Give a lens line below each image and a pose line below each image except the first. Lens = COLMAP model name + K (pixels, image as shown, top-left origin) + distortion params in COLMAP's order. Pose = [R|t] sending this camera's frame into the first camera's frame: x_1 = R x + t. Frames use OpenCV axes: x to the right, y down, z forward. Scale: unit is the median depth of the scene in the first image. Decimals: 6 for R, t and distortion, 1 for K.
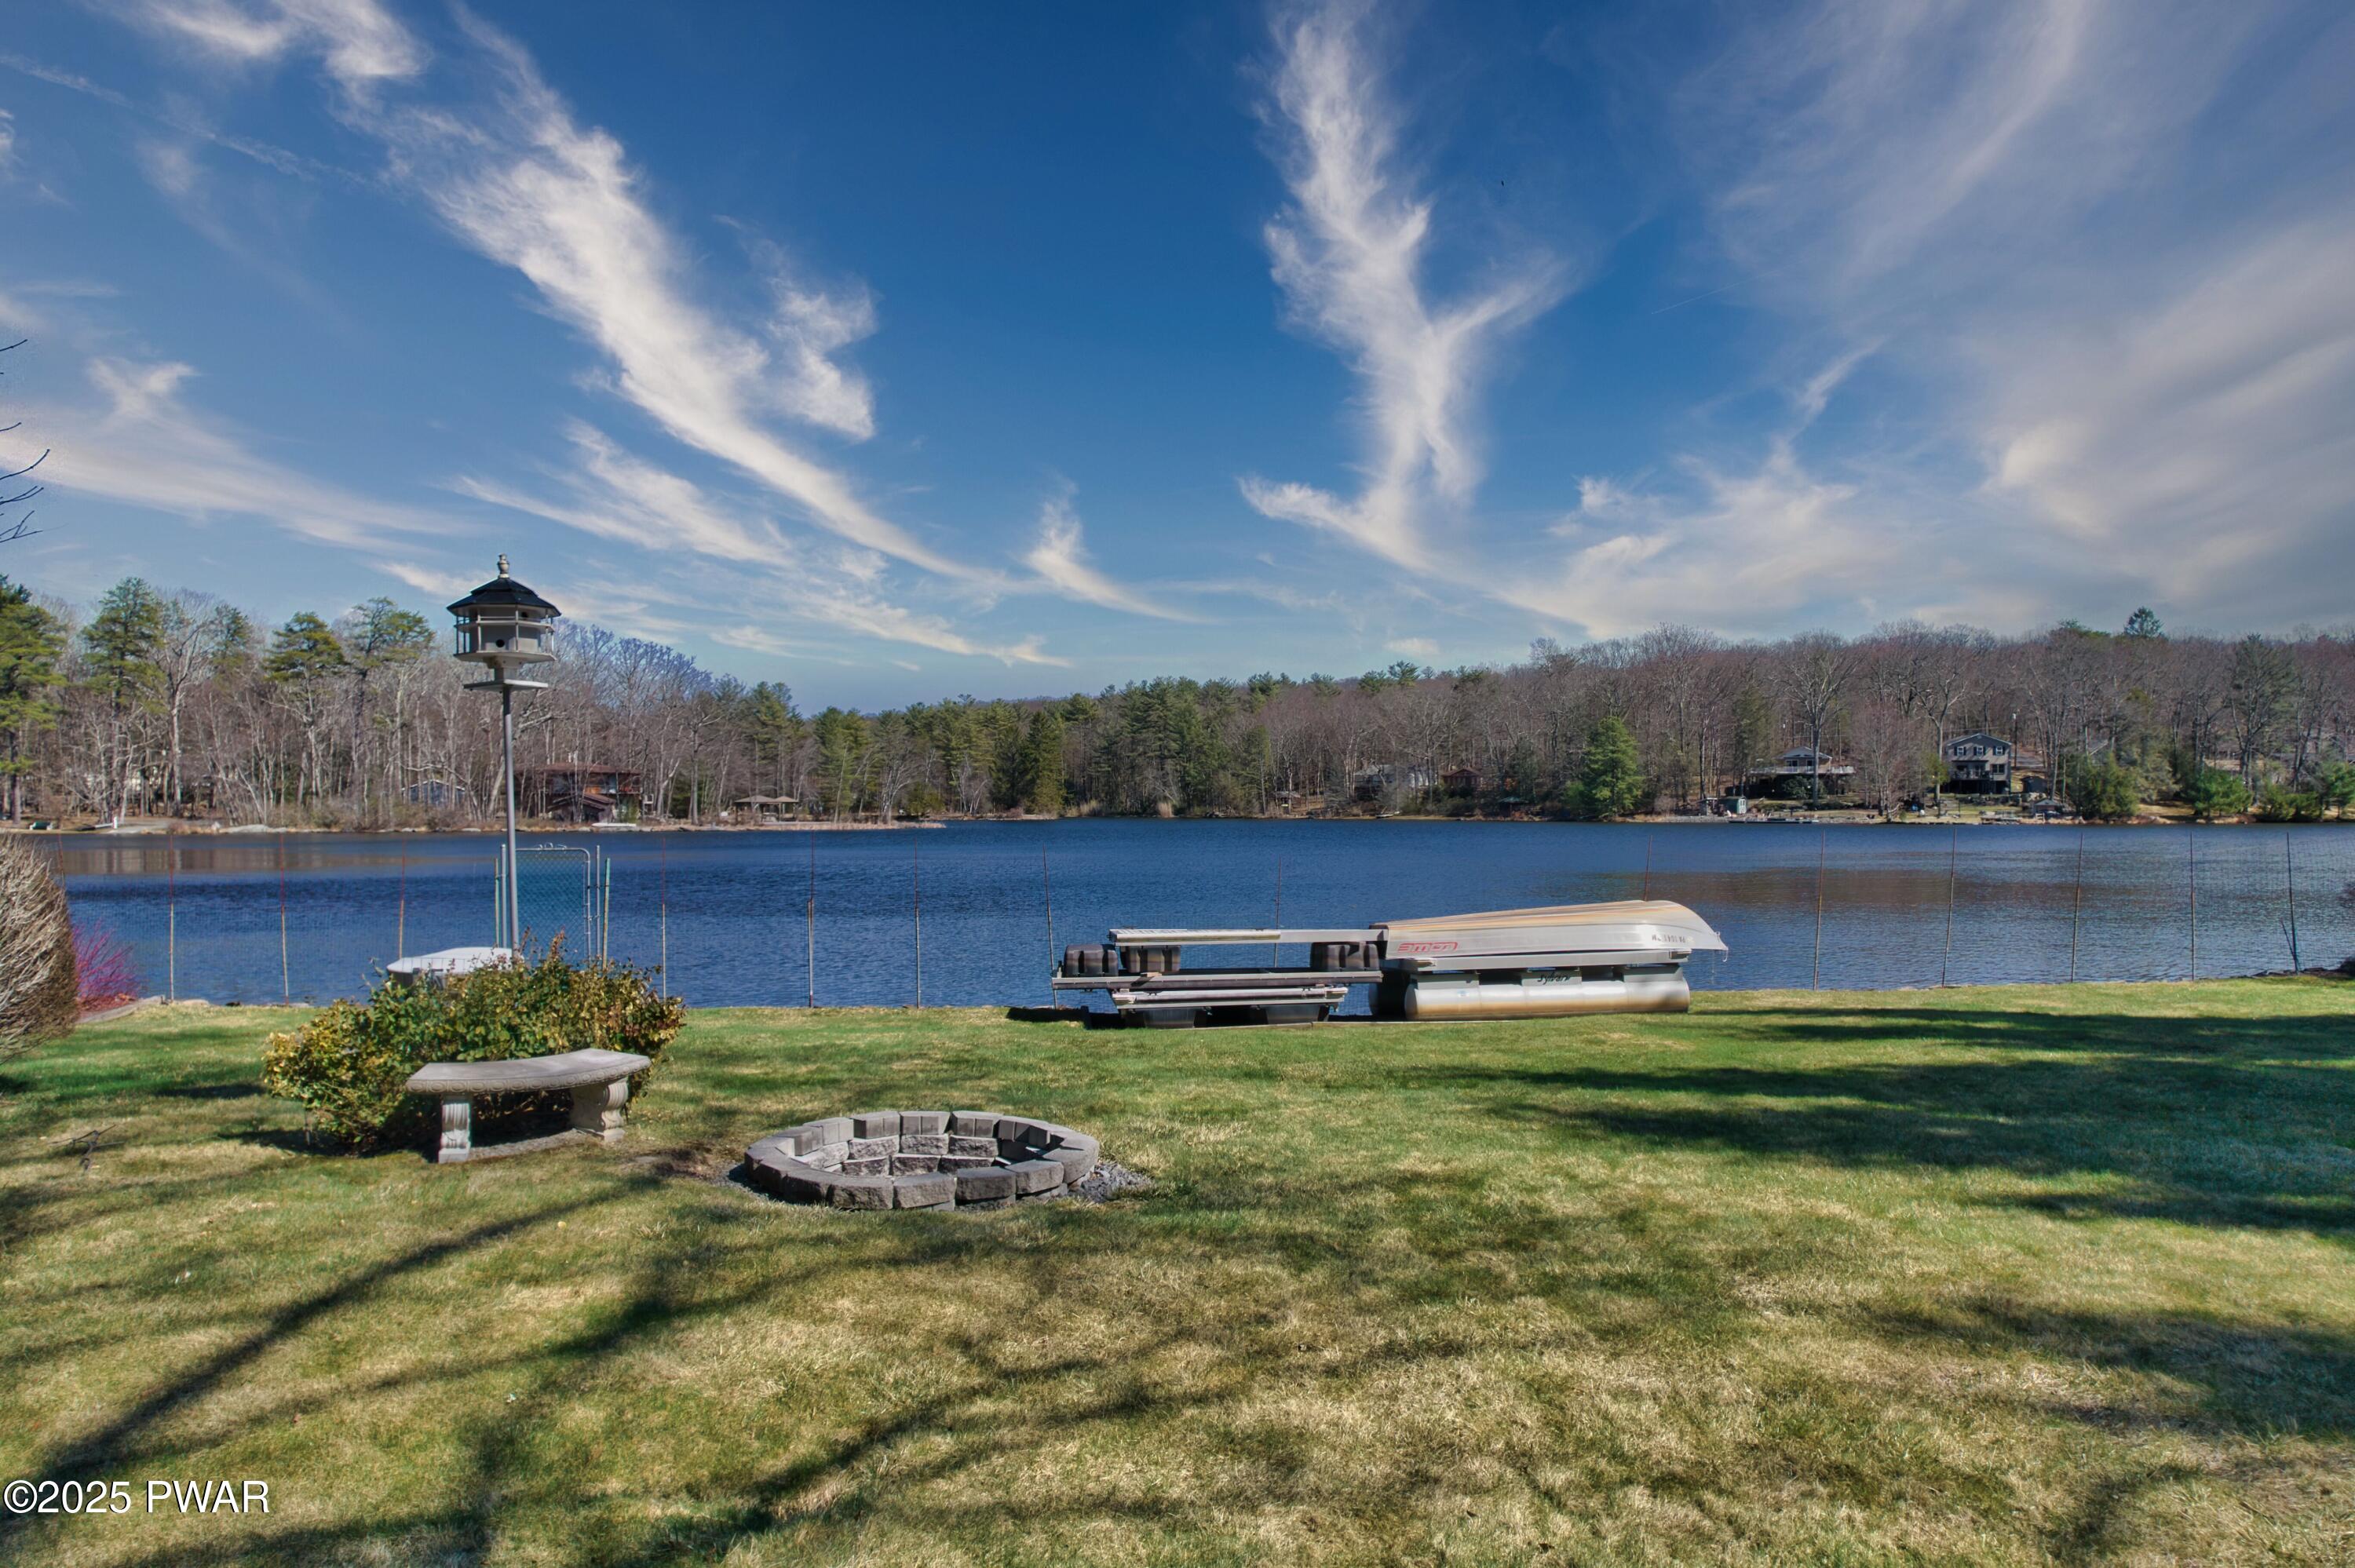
lens RADIAL K [[1527.3, 0, 1185.1], [0, 1527.3, 806.9], [0, 0, 1]] dist [-0.082032, 0.077770]
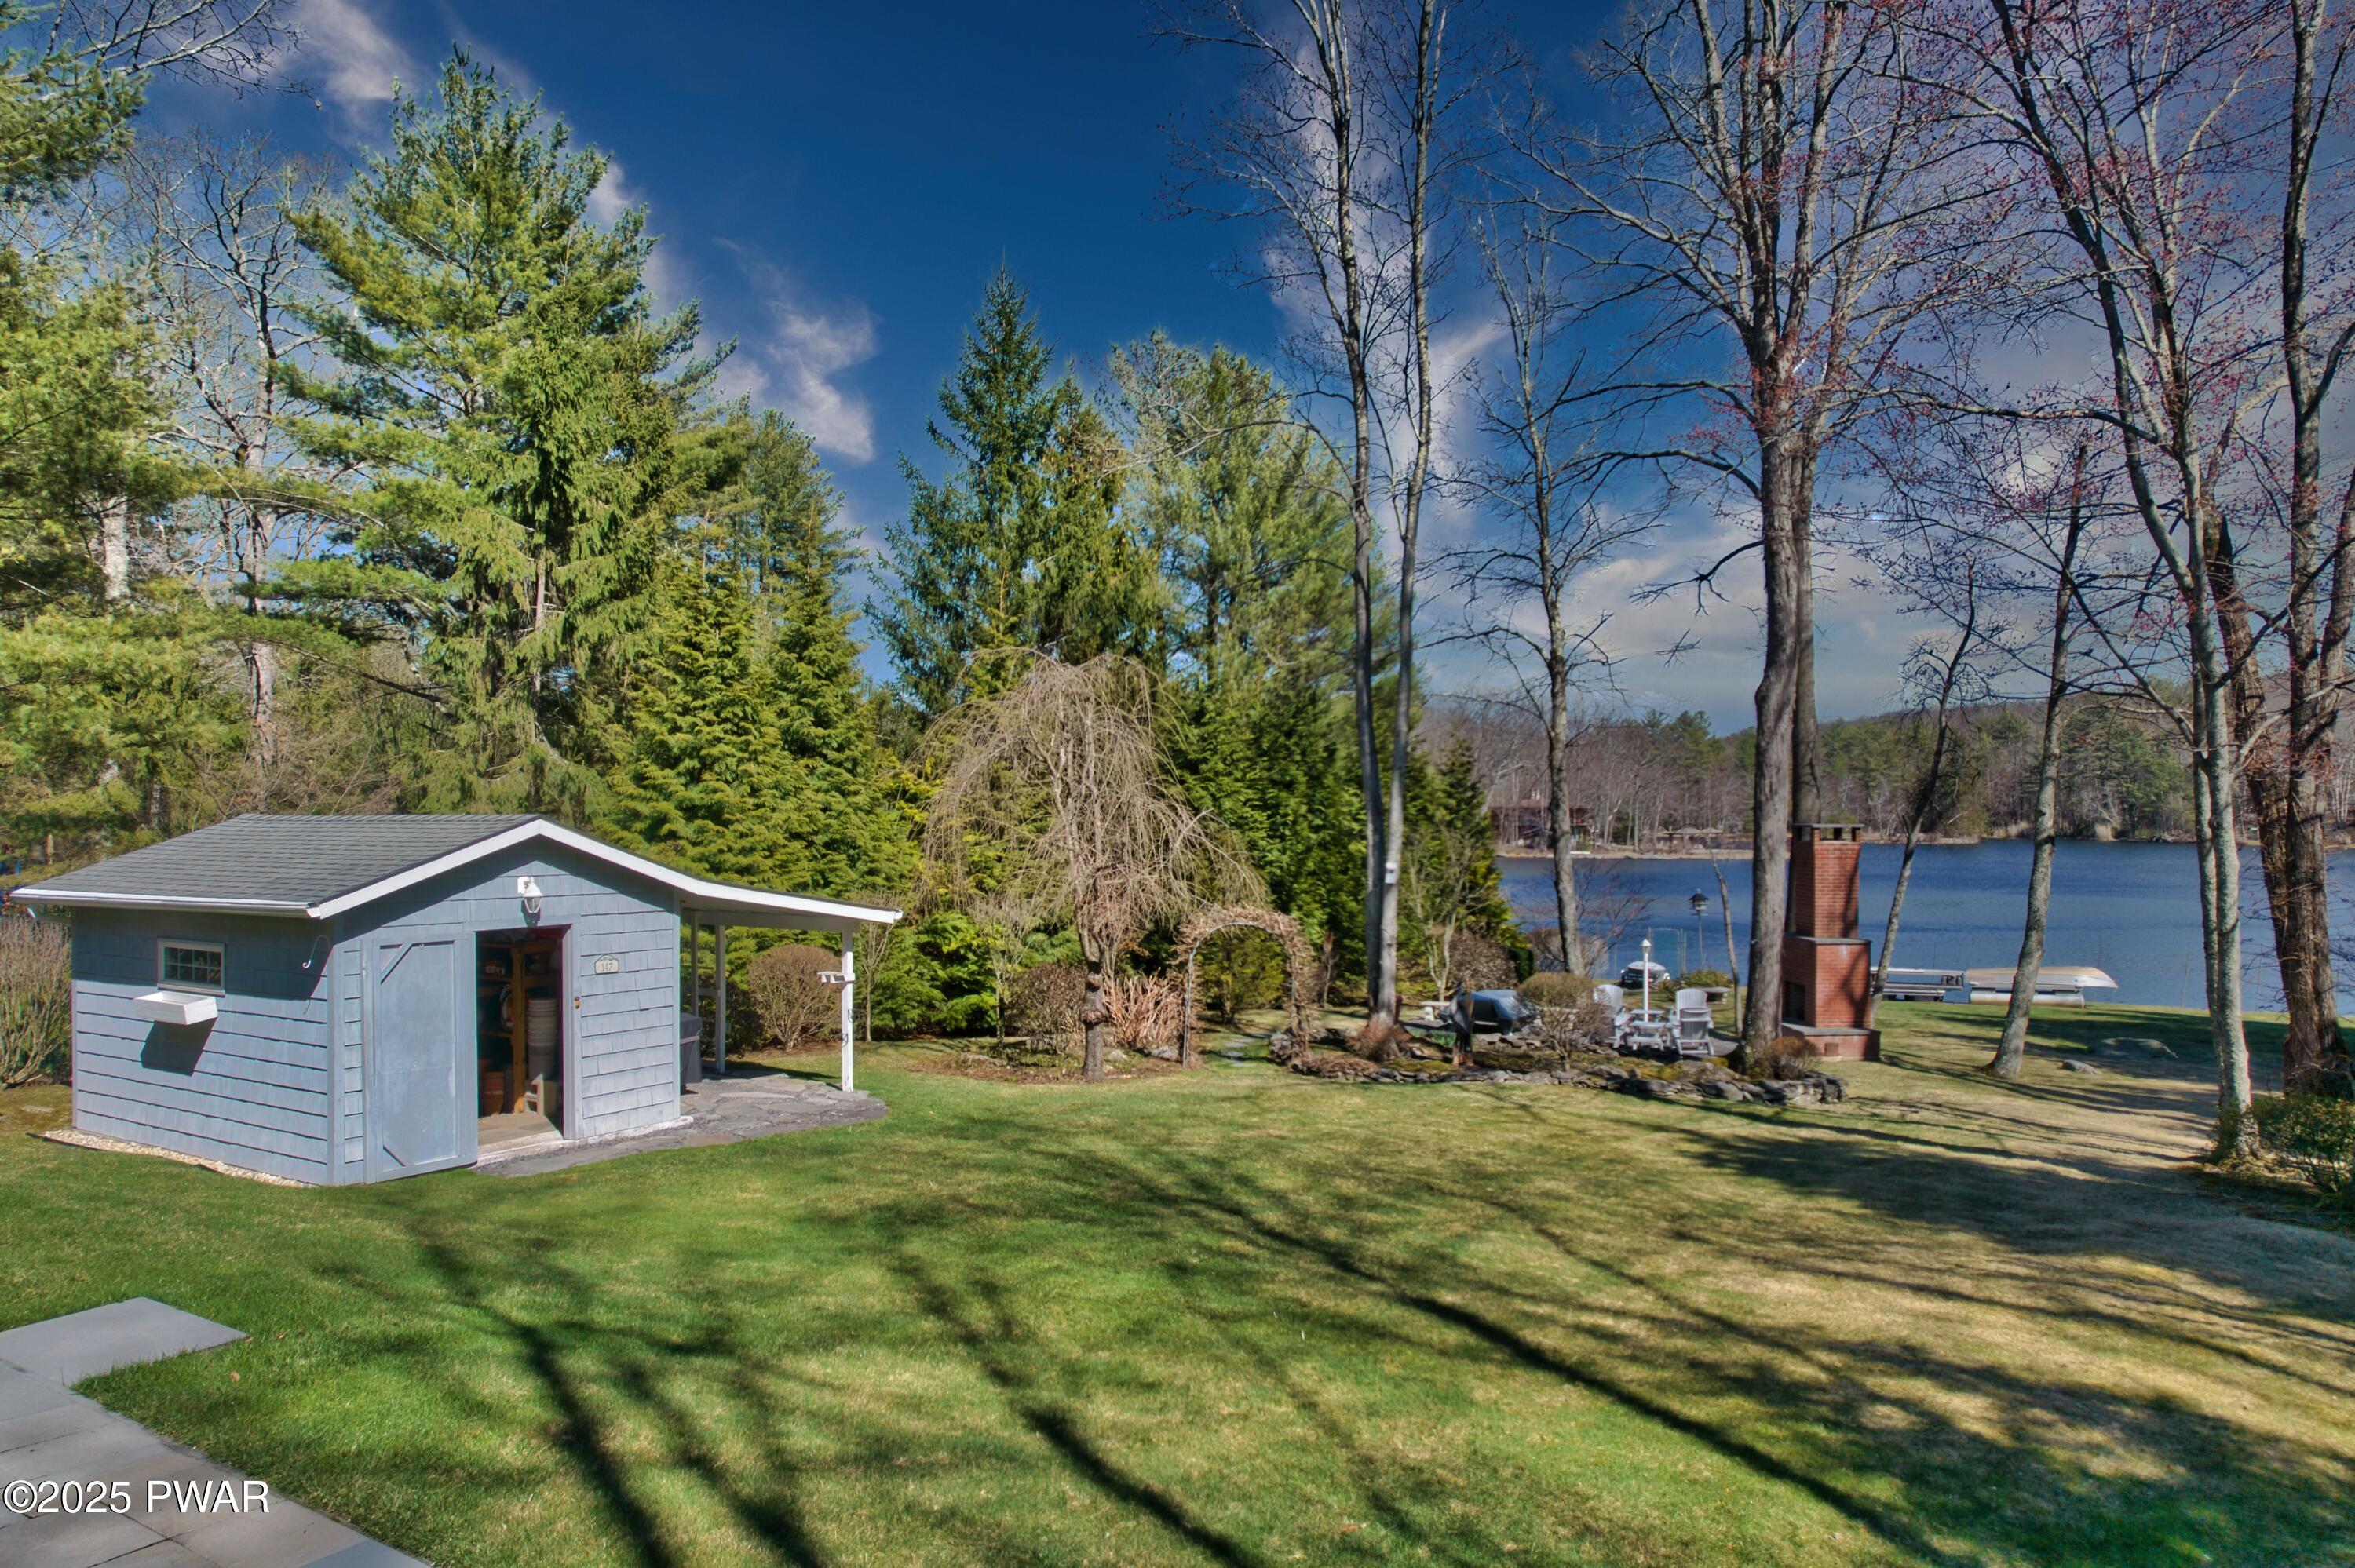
lens RADIAL K [[1527.3, 0, 1185.1], [0, 1527.3, 806.9], [0, 0, 1]] dist [-0.082032, 0.077770]
pose [[0.833298, 0.004069, -0.552809, 0.045431], [-0.004759, 0.999989, 0.000187, -0.020516], [0.552803, 0.002475, 0.833308, -0.199470]]
